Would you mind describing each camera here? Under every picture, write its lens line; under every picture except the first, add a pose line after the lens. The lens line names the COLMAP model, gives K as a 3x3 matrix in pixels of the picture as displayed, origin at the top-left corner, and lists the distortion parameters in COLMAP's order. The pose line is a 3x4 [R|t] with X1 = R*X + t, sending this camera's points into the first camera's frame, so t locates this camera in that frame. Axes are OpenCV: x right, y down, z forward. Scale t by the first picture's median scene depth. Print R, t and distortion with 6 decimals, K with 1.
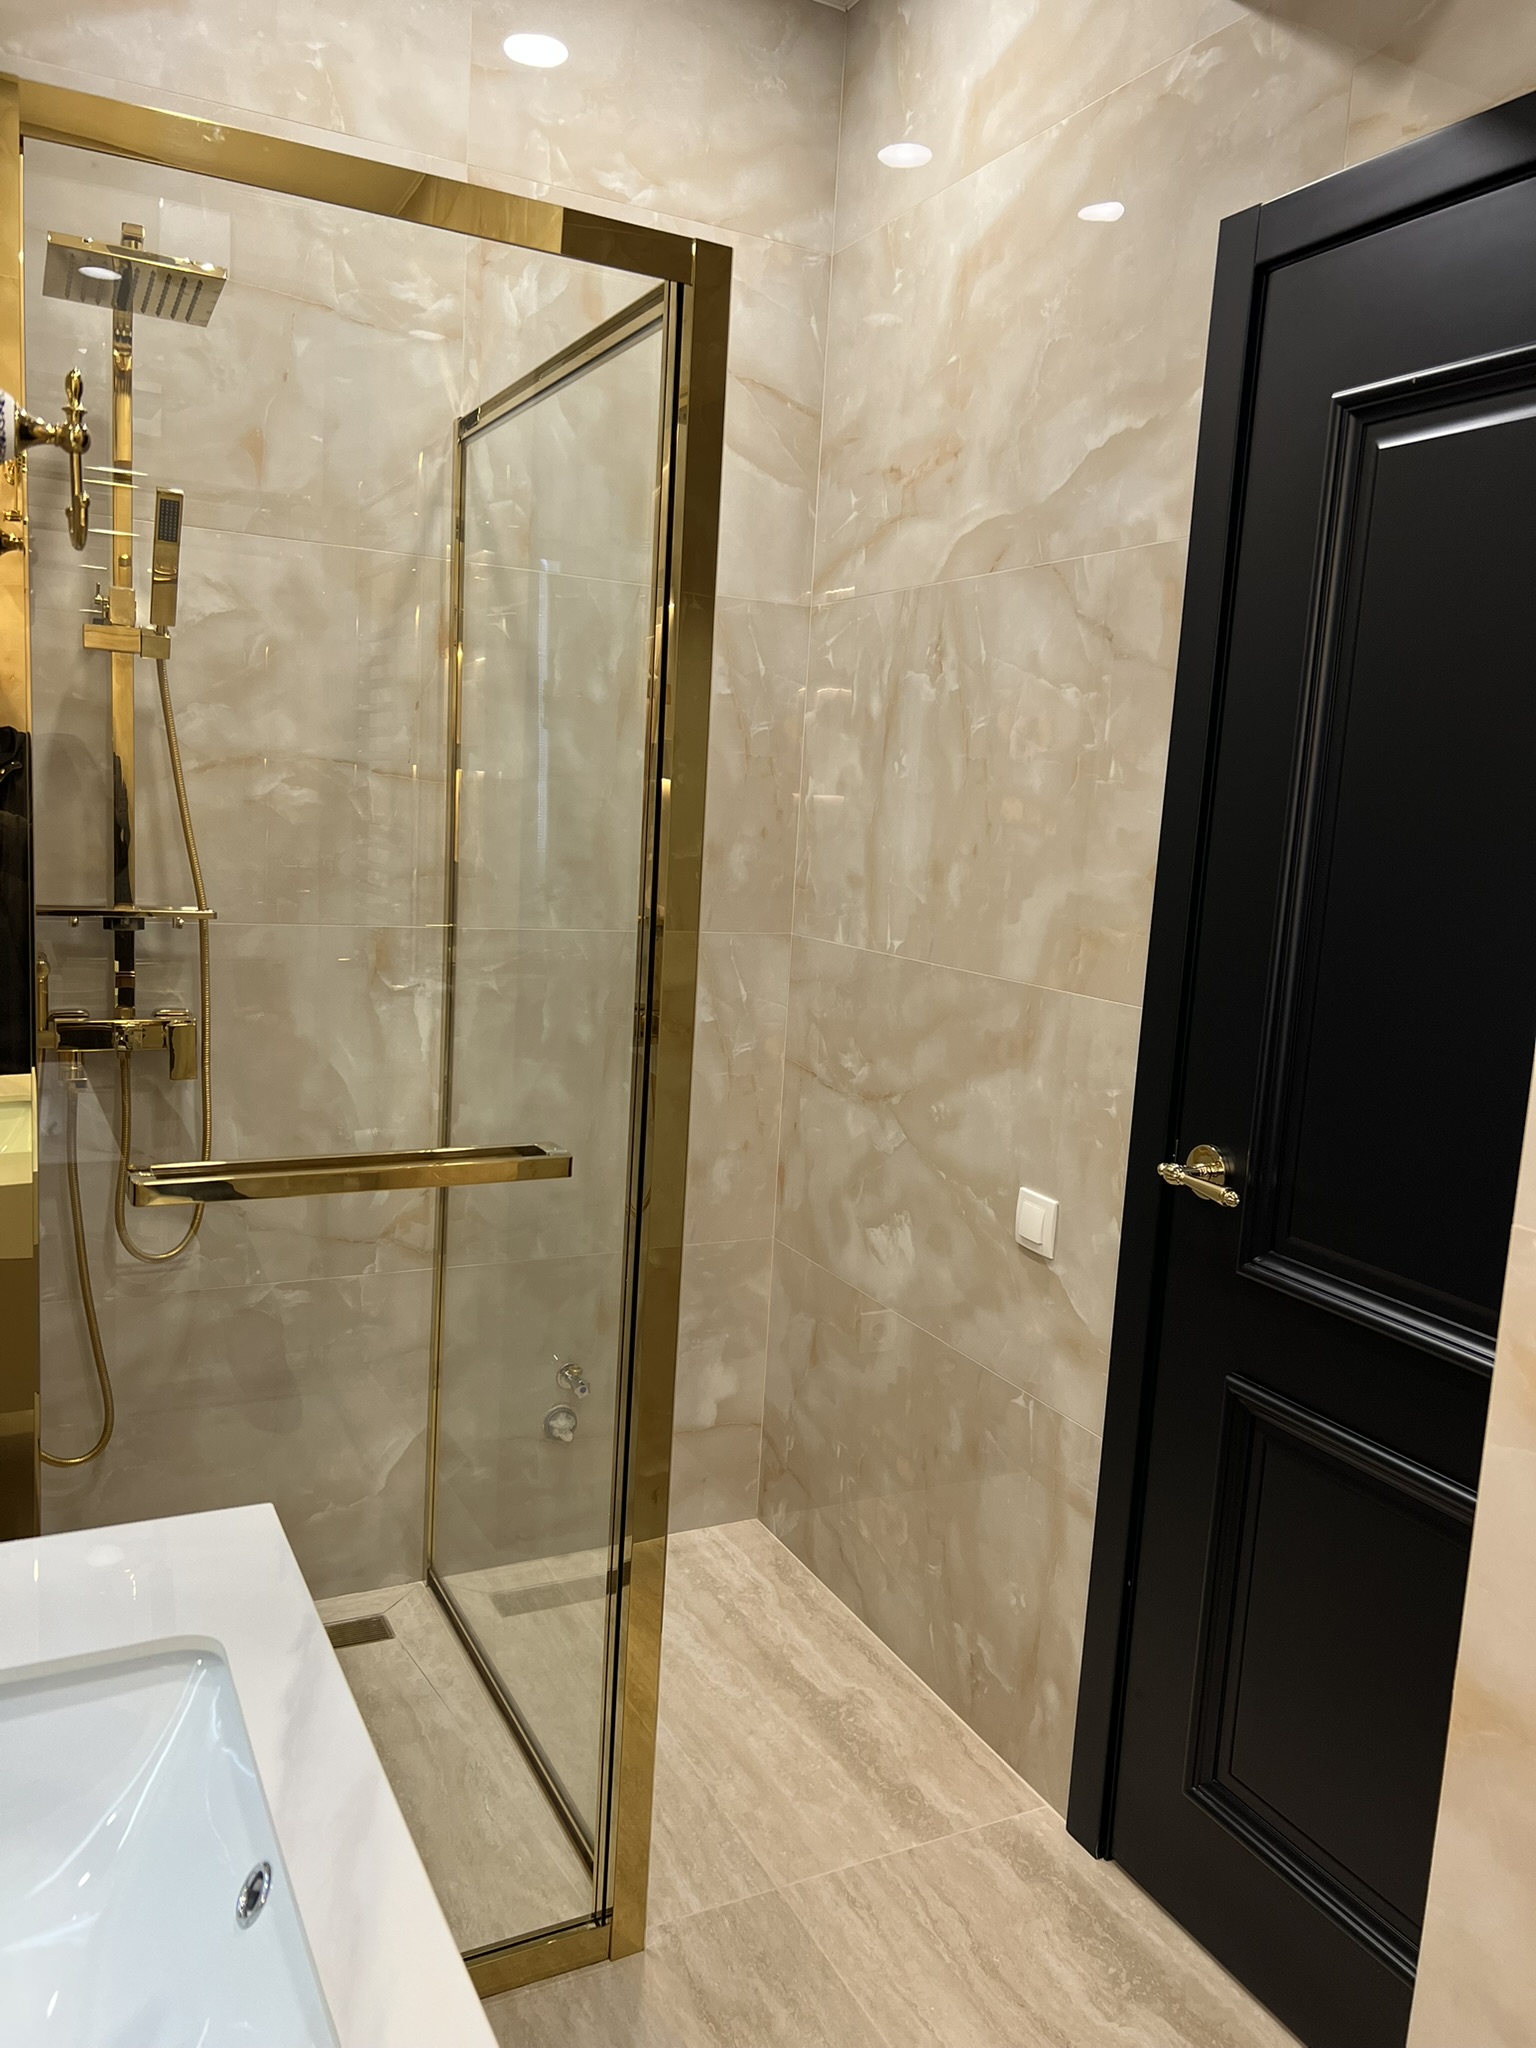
lens RADIAL K [[1563.8, 0, 770.7], [0, 1563.8, 1031.0], [0, 0, 1]] dist [0.051368, -0.055308]
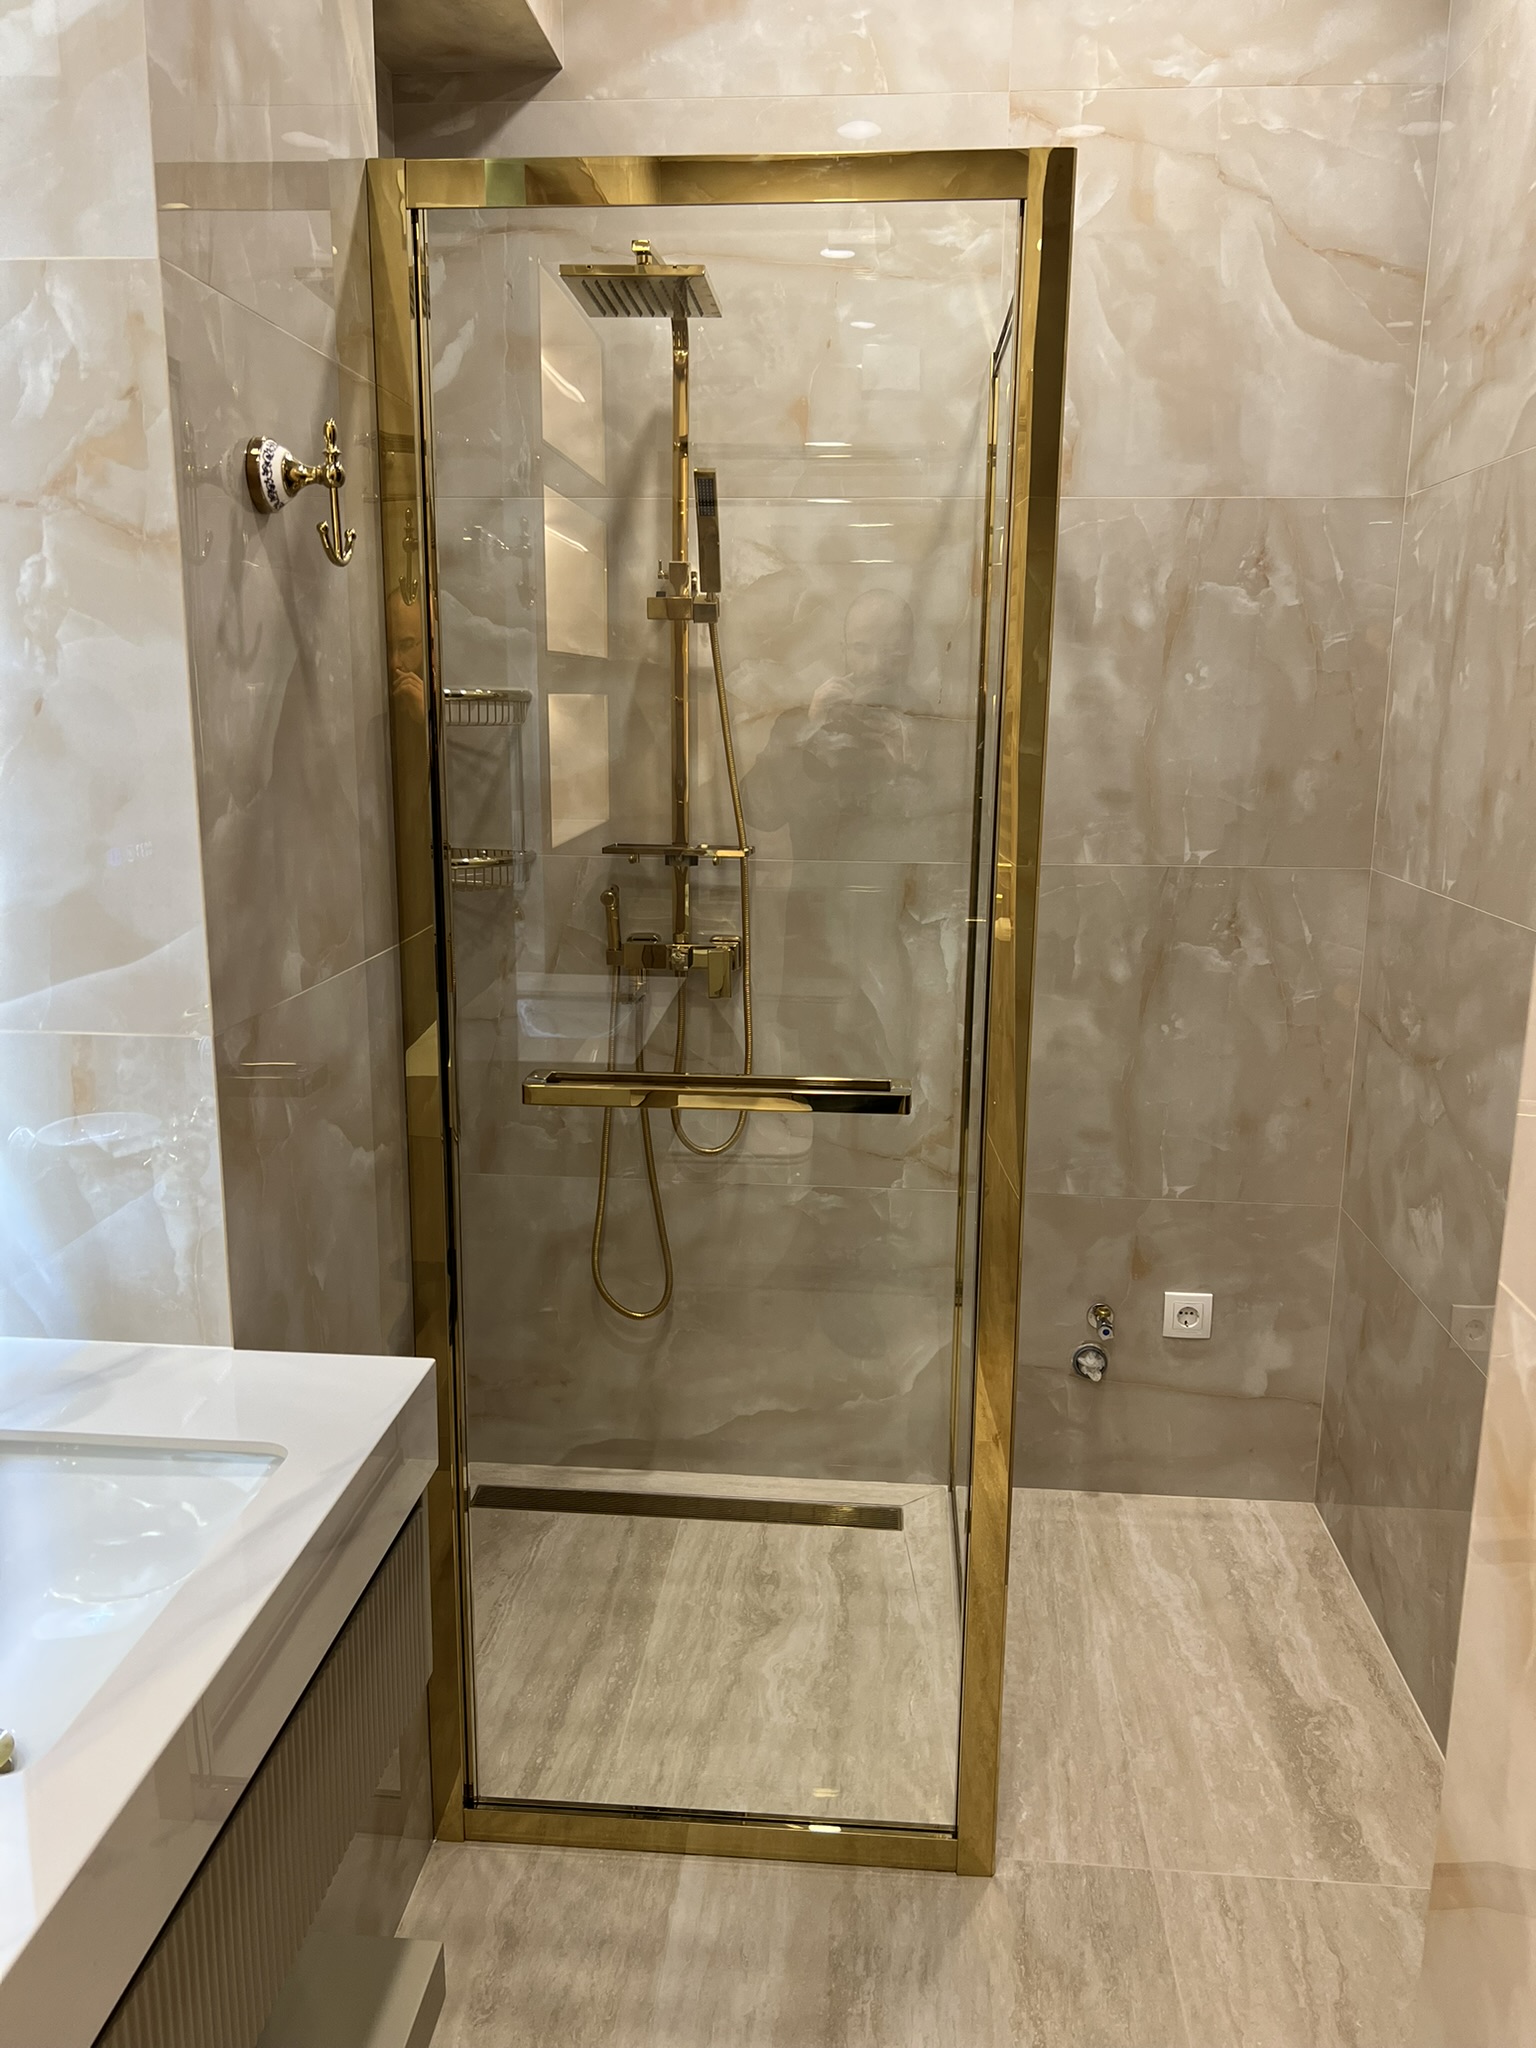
lens RADIAL K [[1567.0, 0, 768.0], [0, 1567.0, 1024.0], [0, 0, 1]] dist [0.056564, -0.065511]
pose [[0.846321, 0.062850, -0.528952, 0.240529], [-0.037959, 0.997606, 0.057801, -0.015992], [0.531319, -0.028839, 0.846681, 0.059894]]
